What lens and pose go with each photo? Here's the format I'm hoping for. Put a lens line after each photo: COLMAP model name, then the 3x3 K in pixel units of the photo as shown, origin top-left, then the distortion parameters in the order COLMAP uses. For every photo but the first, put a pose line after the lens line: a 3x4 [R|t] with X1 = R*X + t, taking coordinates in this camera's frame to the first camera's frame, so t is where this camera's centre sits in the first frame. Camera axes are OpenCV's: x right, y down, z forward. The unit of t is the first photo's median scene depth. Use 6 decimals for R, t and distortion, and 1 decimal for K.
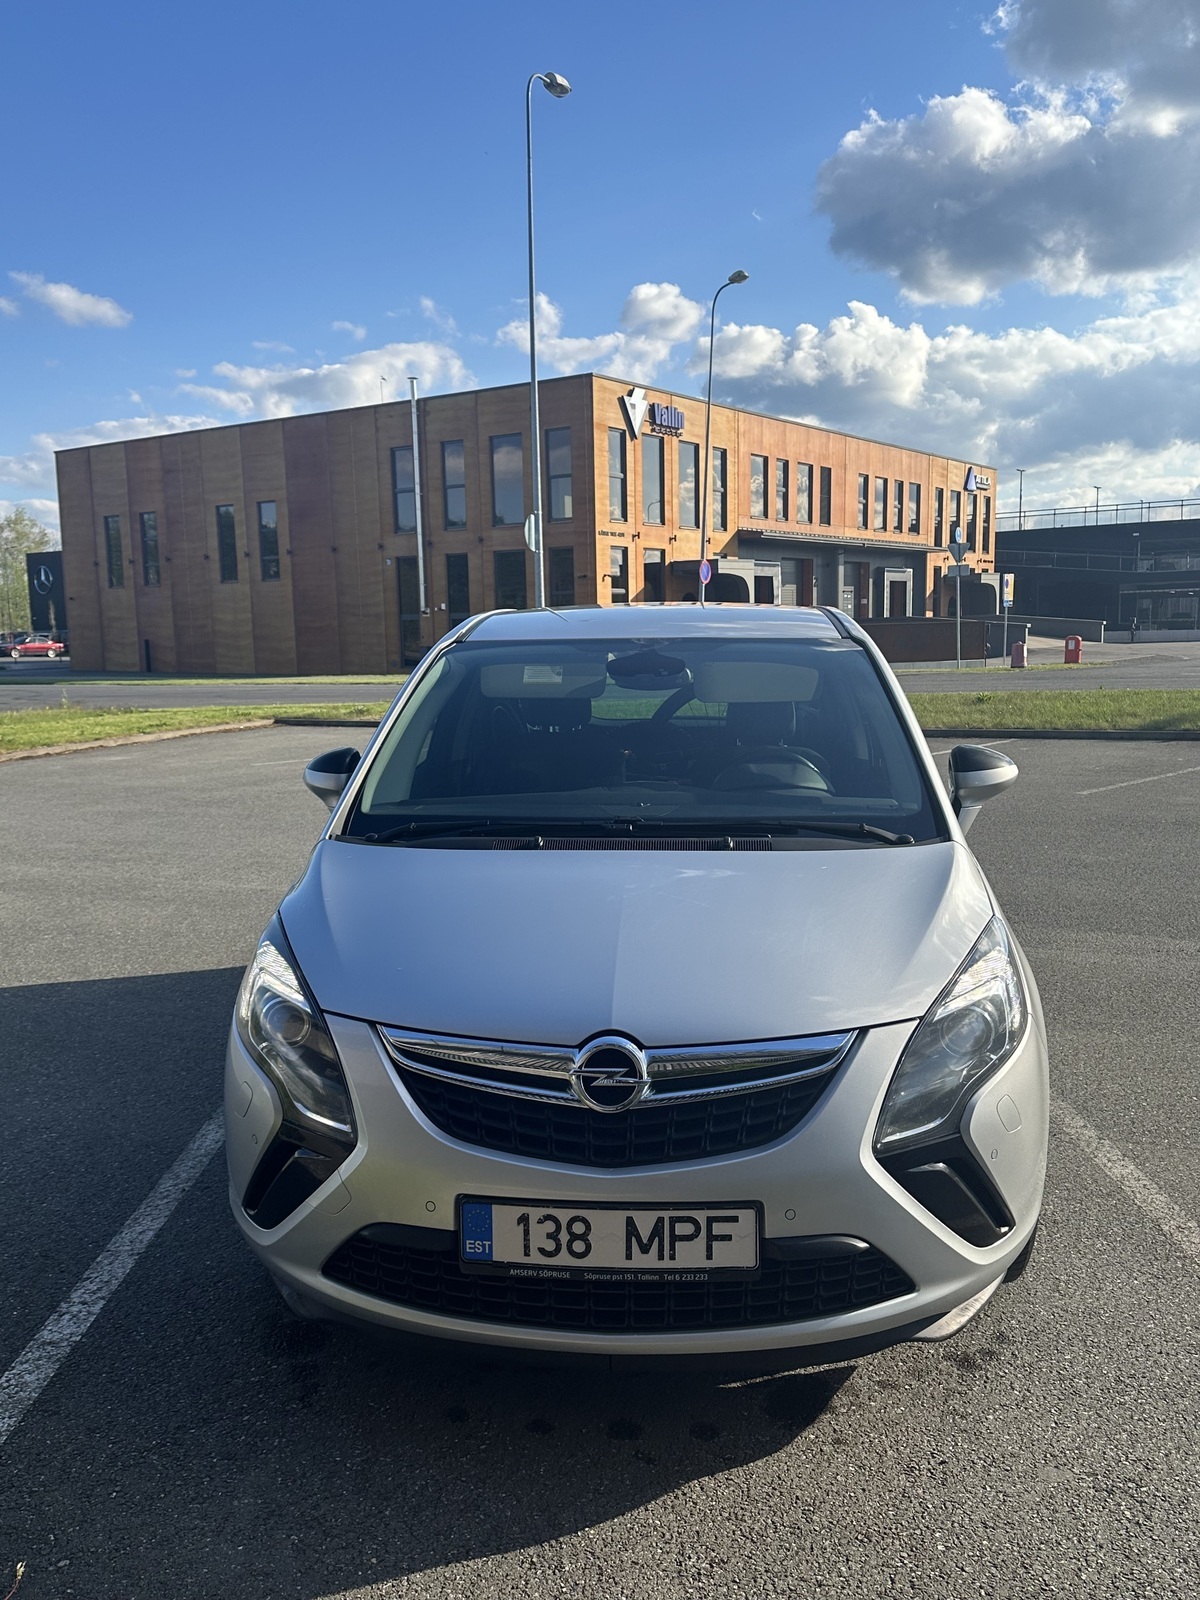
lens RADIAL K [[1389.4, 0, 600.0], [0, 1389.4, 800.0], [0, 0, 1]] dist [0.128175, -0.207536]
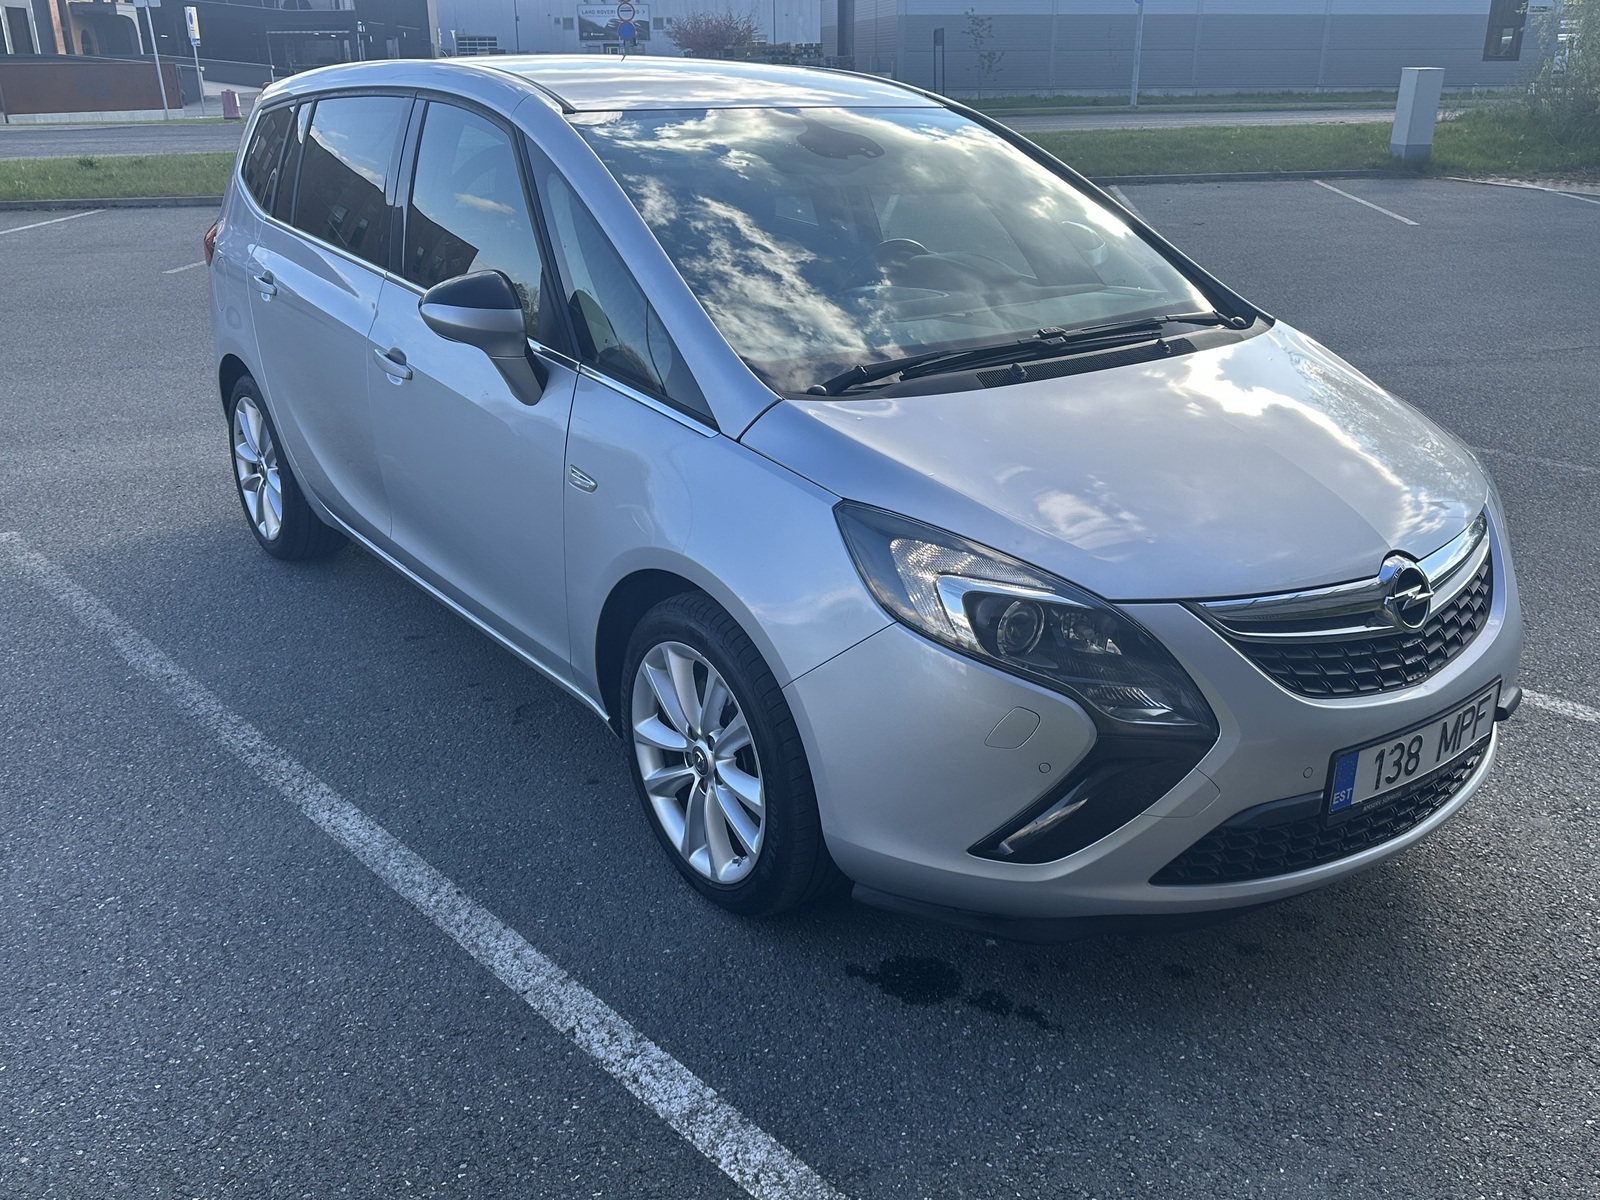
lens RADIAL K [[1389.4, 0, 800.0], [0, 1389.4, 600.0], [0, 0, 1]] dist [0.128175, -0.207536]
pose [[0.721138, -0.211781, 0.659628, -0.931882], [0.051509, 0.965885, 0.253797, -0.074520], [-0.690874, -0.149046, 0.707445, 0.570999]]
